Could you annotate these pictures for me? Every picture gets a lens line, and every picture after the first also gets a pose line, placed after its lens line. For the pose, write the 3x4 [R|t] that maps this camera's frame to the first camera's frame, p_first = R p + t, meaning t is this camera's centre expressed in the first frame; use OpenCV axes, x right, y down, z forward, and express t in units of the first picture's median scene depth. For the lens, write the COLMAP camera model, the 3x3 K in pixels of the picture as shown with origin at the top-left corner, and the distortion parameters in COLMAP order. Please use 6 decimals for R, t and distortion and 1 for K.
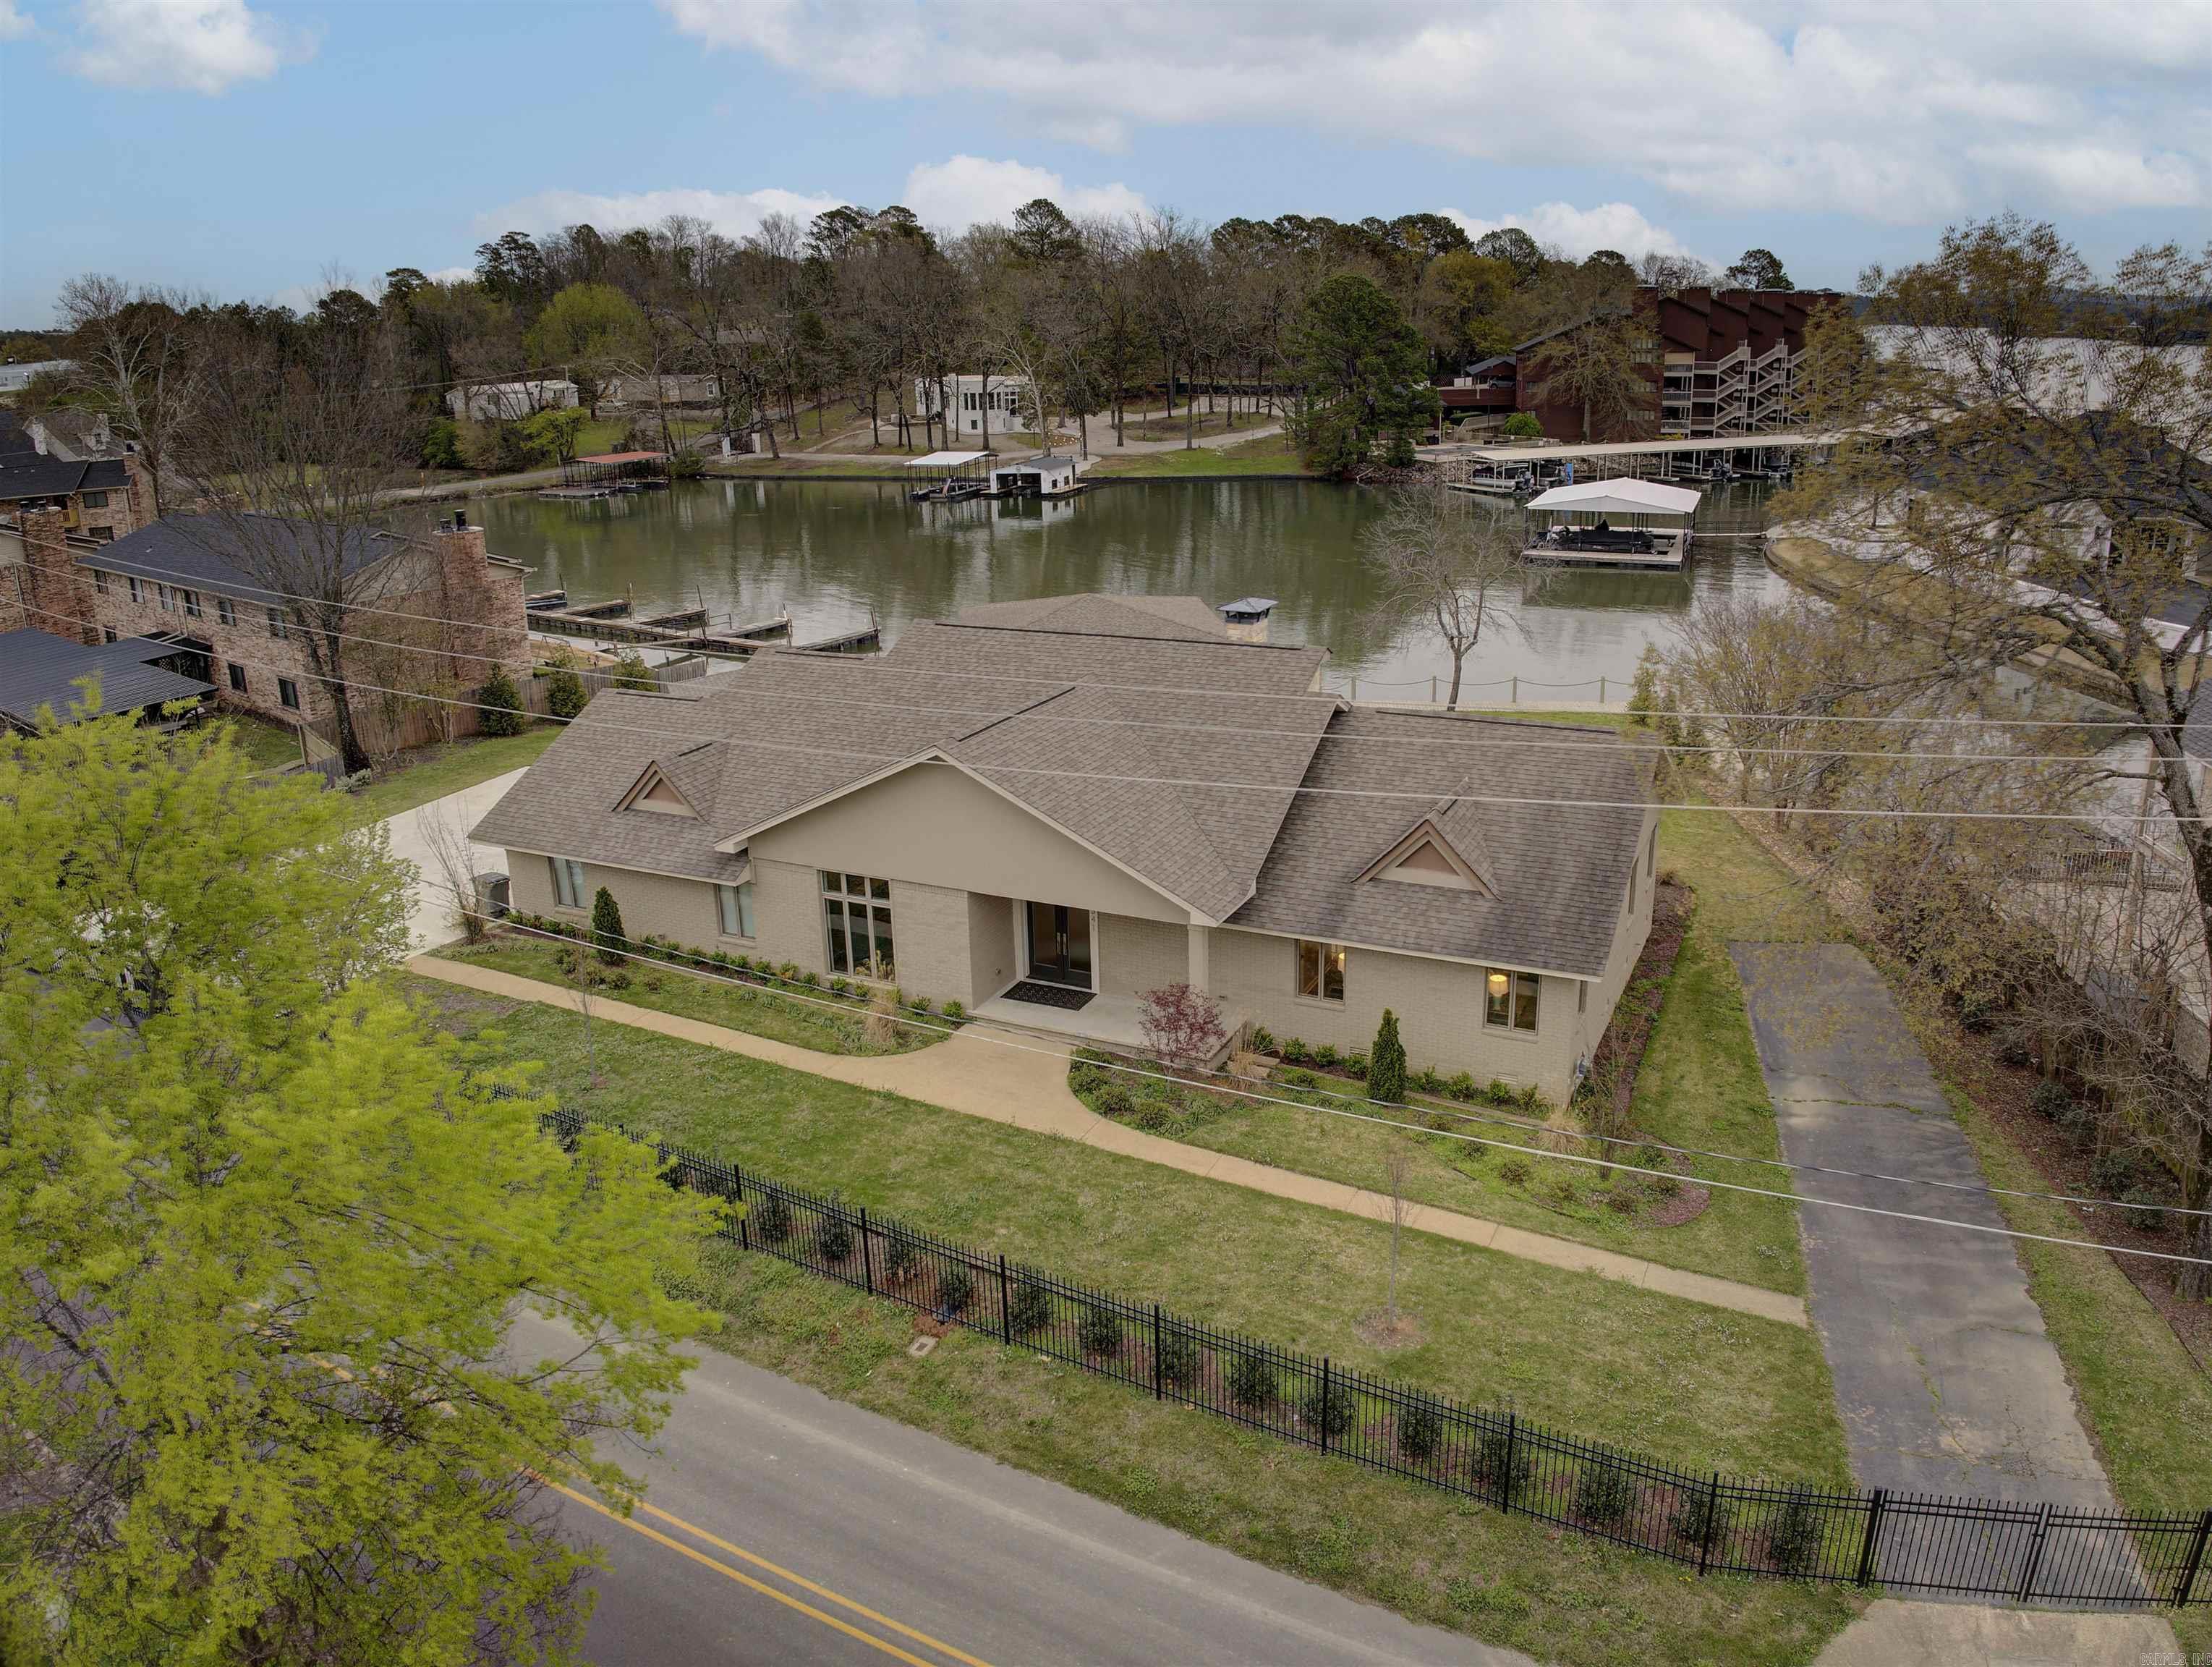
lens RADIAL K [[1613.6, 0, 1108.5], [0, 1613.6, 820.1], [0, 0, 1]] dist [-0.098964, -0.019938]
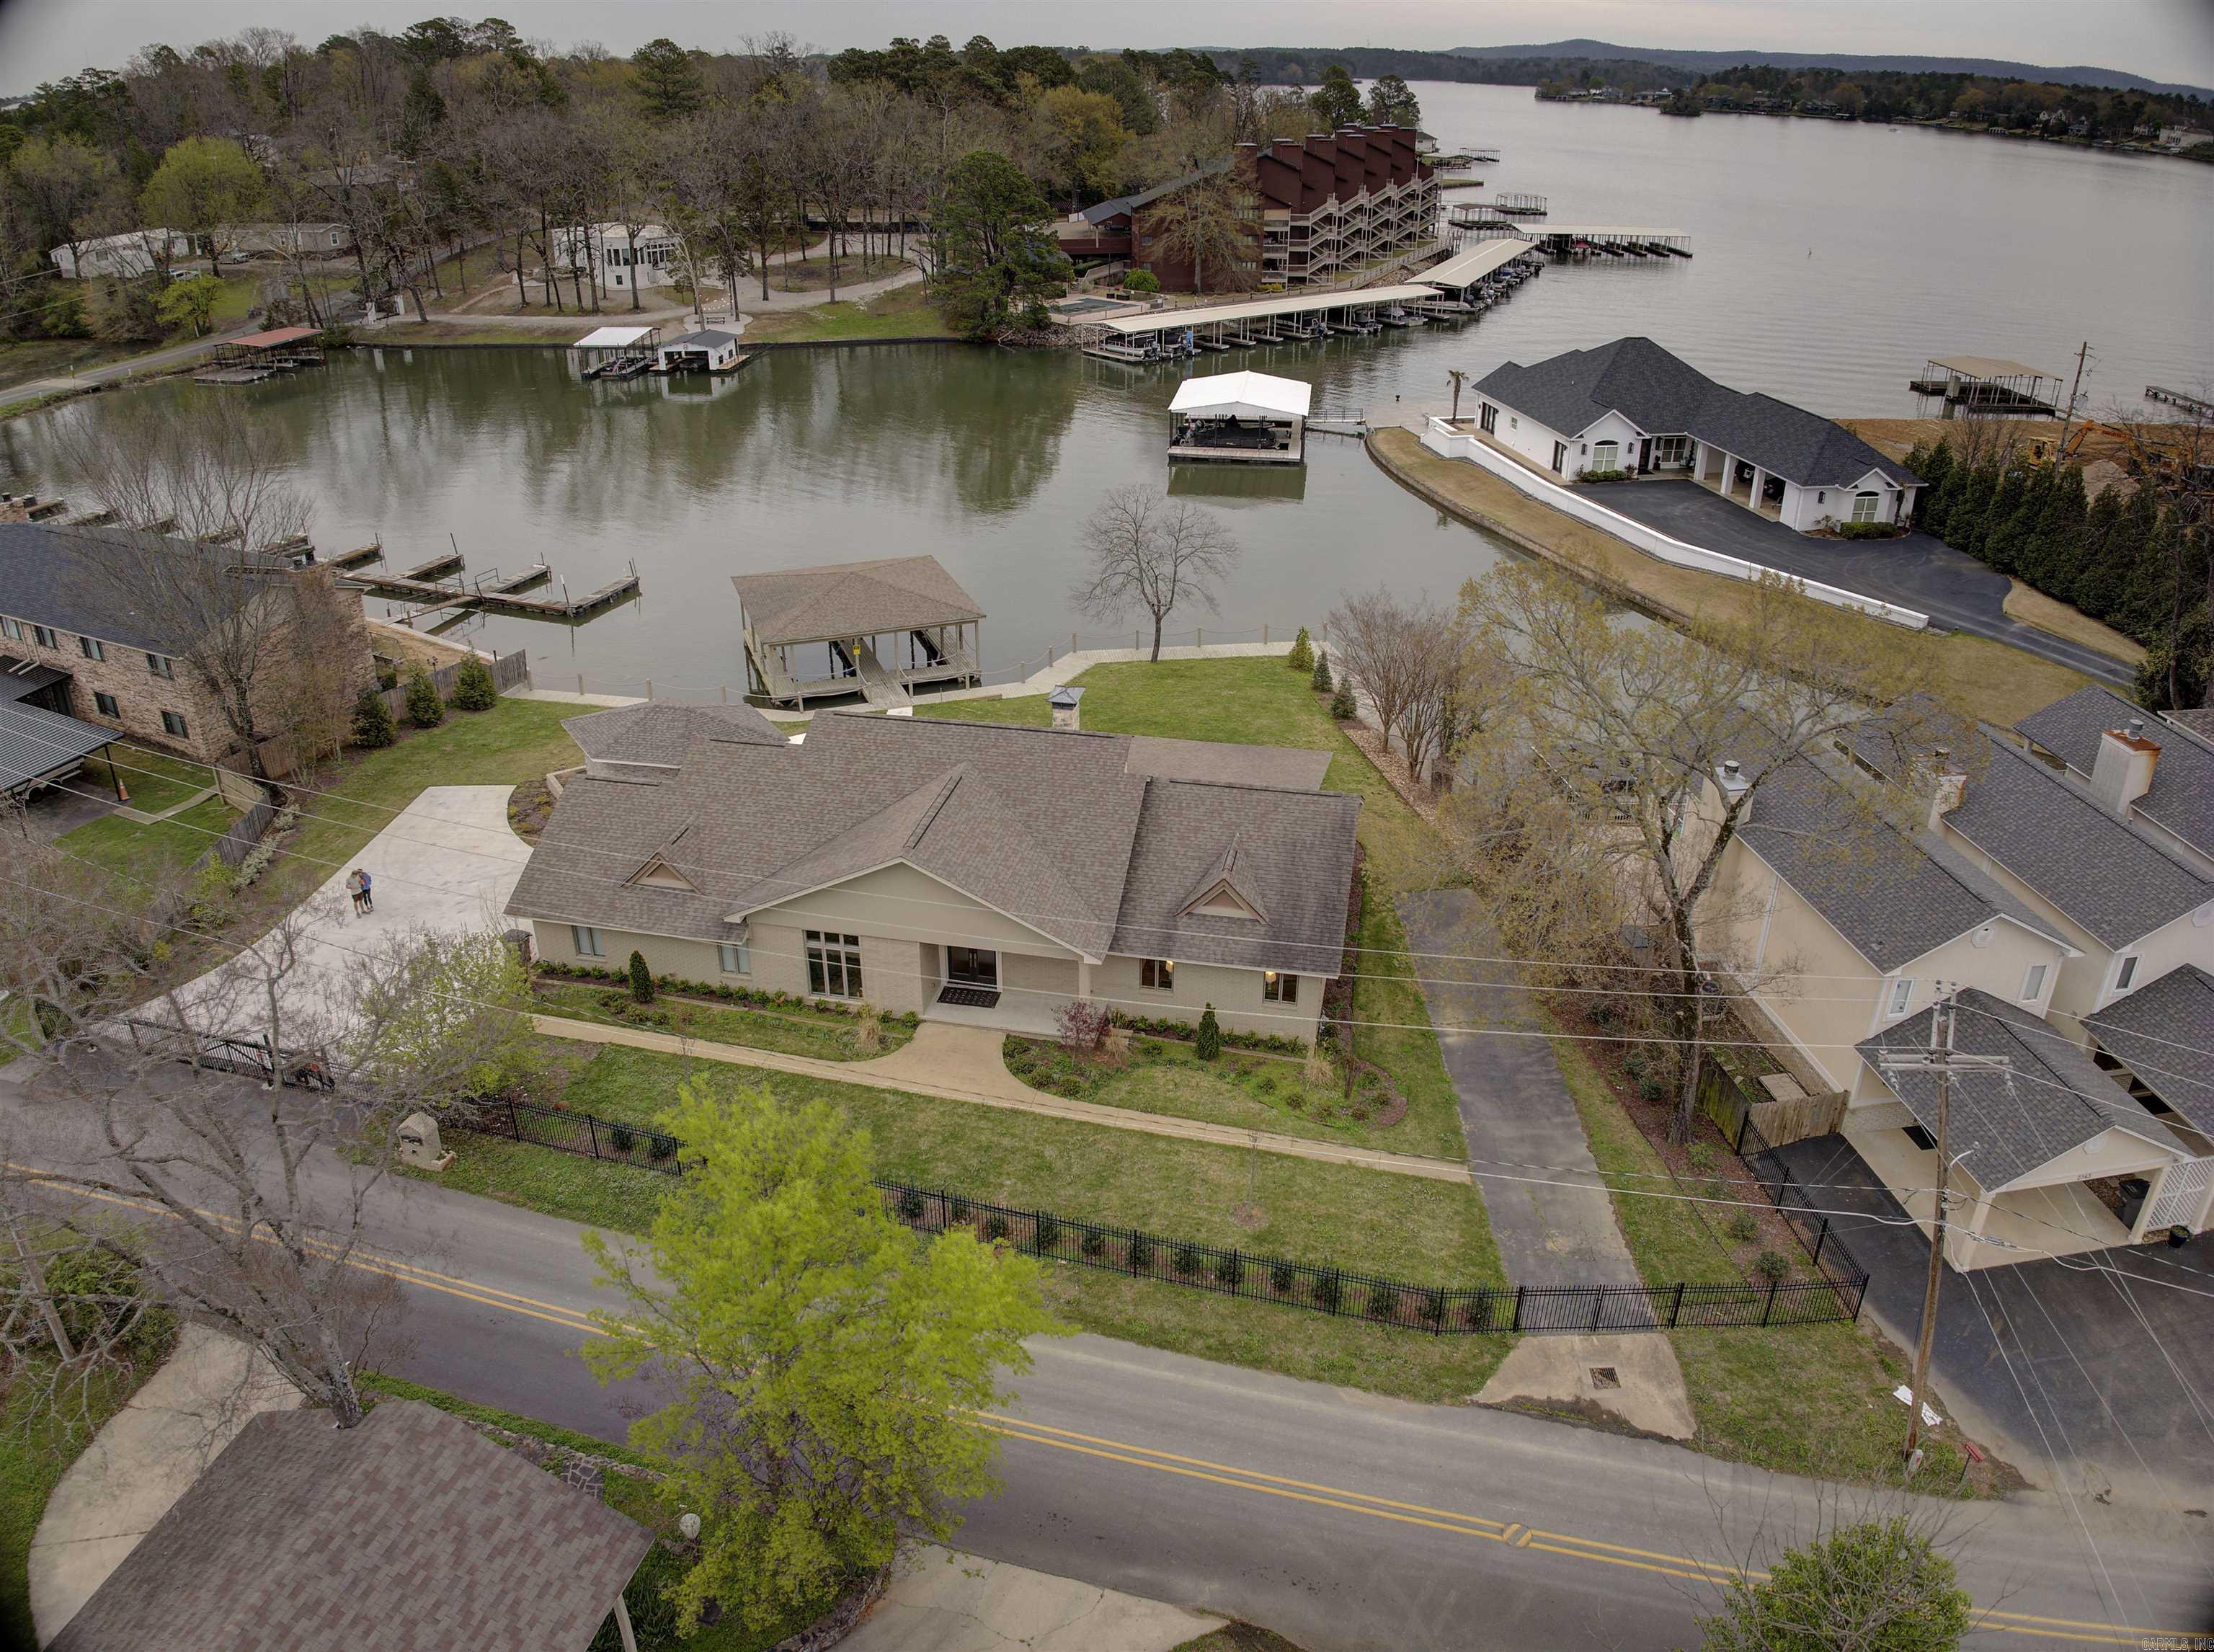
lens RADIAL K [[1570.2, 0, 1104.6], [0, 1570.2, 815.0], [0, 0, 1]] dist [-0.093900, -0.030004]
pose [[0.968786, -0.085431, 0.232715, -0.244854], [0.049463, 0.986481, 0.156230, -0.283244], [-0.242915, -0.139842, 0.959915, -0.397388]]
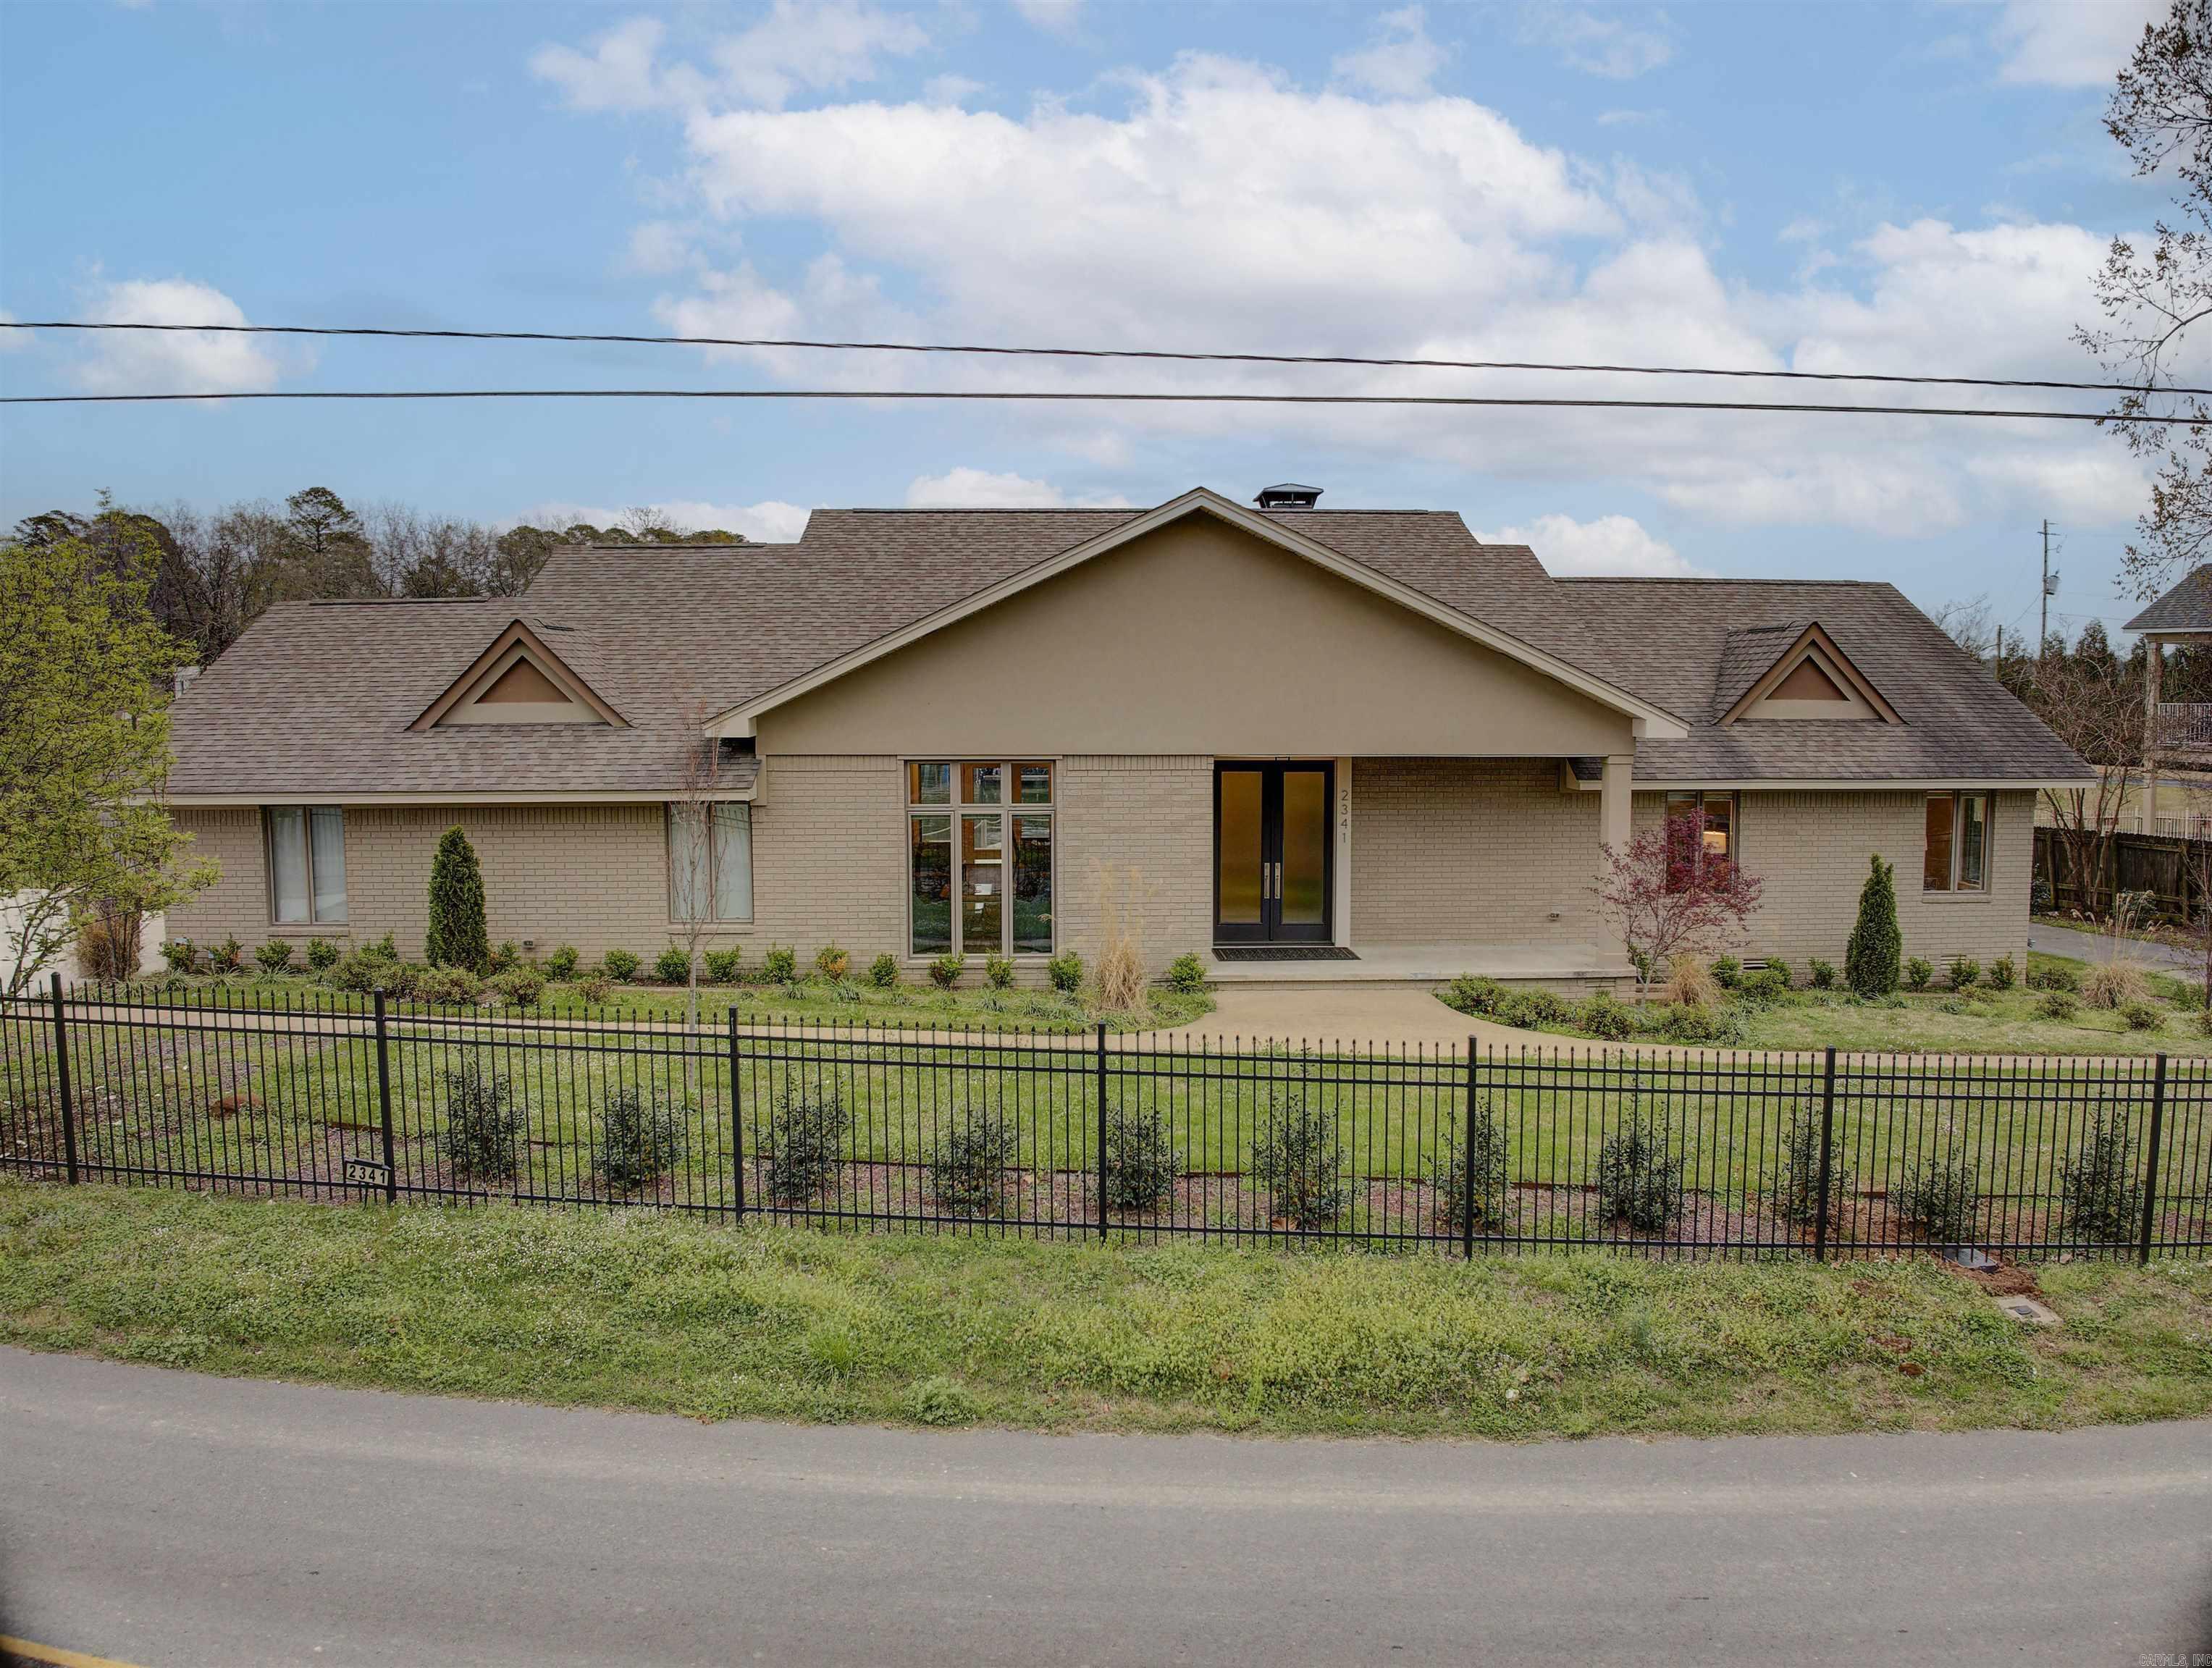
lens RADIAL K [[1587.1, 0, 1106.0], [0, 1587.1, 834.0], [0, 0, 1]] dist [-0.108808, 0.000131]
pose [[0.884396, -0.019976, 0.466310, -0.394063], [0.121050, 0.974714, -0.187826, 0.175914], [-0.450767, 0.222560, 0.864451, 0.511729]]
